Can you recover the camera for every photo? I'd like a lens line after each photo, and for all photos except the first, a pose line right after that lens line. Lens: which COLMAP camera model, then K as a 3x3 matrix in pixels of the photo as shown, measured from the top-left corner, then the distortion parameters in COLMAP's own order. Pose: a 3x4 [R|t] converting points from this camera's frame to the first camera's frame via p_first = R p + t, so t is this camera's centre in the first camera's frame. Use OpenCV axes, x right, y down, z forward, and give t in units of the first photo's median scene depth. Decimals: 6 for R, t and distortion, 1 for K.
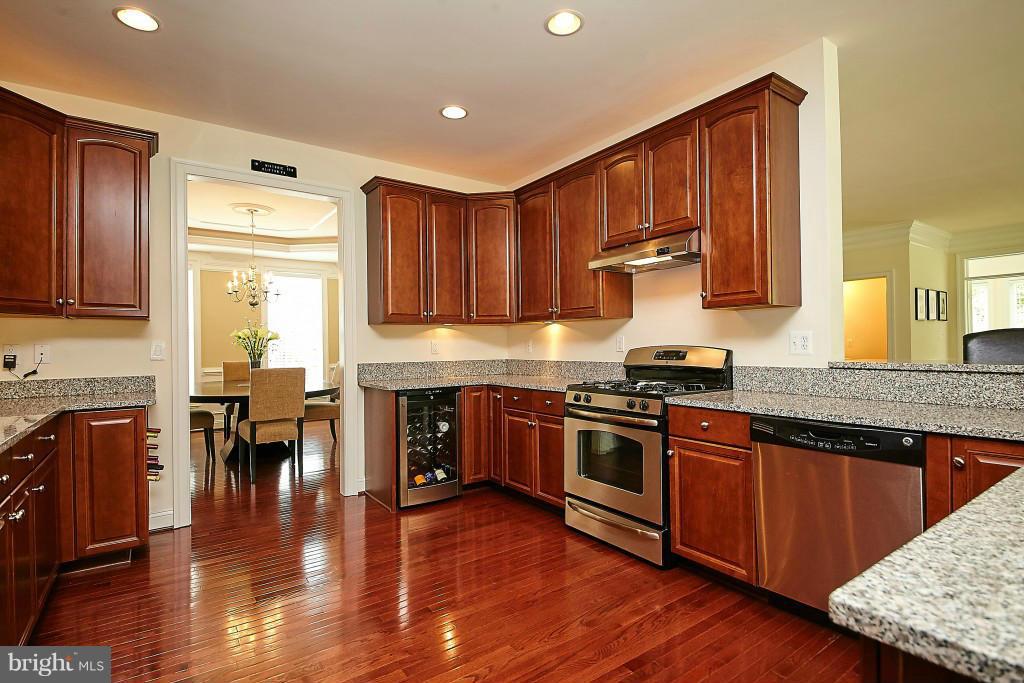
lens RADIAL K [[500.1, 0, 498.3], [0, 500.1, 345.6], [0, 0, 1]] dist [0.017891, -0.017628]
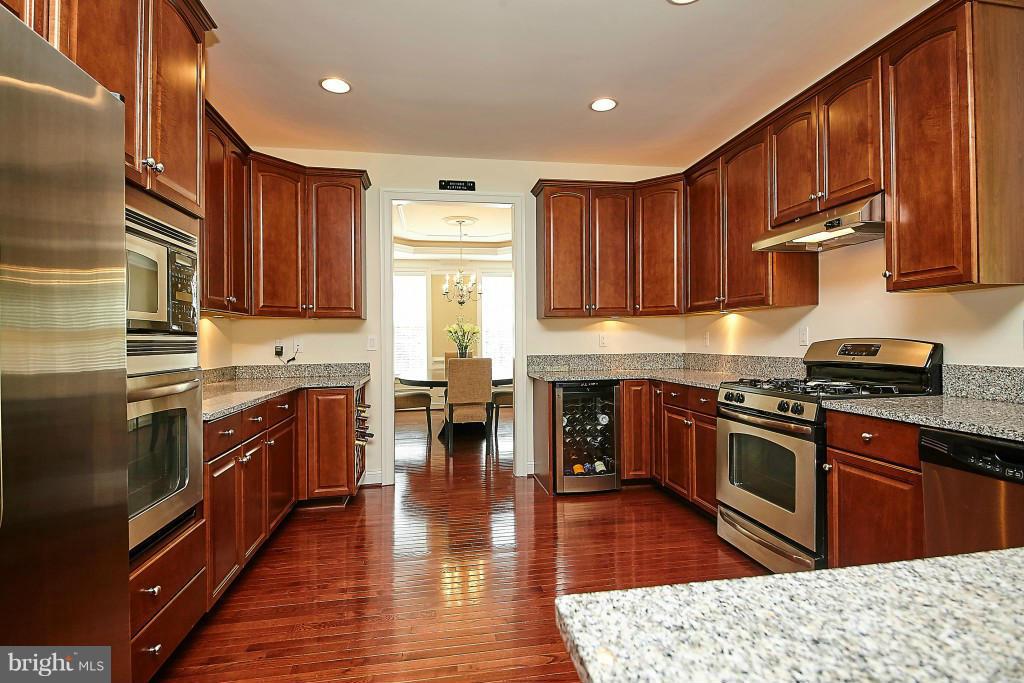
lens RADIAL K [[500.1, 0, 505.2], [0, 500.1, 342.3], [0, 0, 1]] dist [0.017891, -0.017628]
pose [[0.903204, 0.000659, -0.429211, 0.176816], [0.003499, 0.999954, 0.008900, -0.002325], [0.429197, -0.009540, 0.903160, 0.012623]]
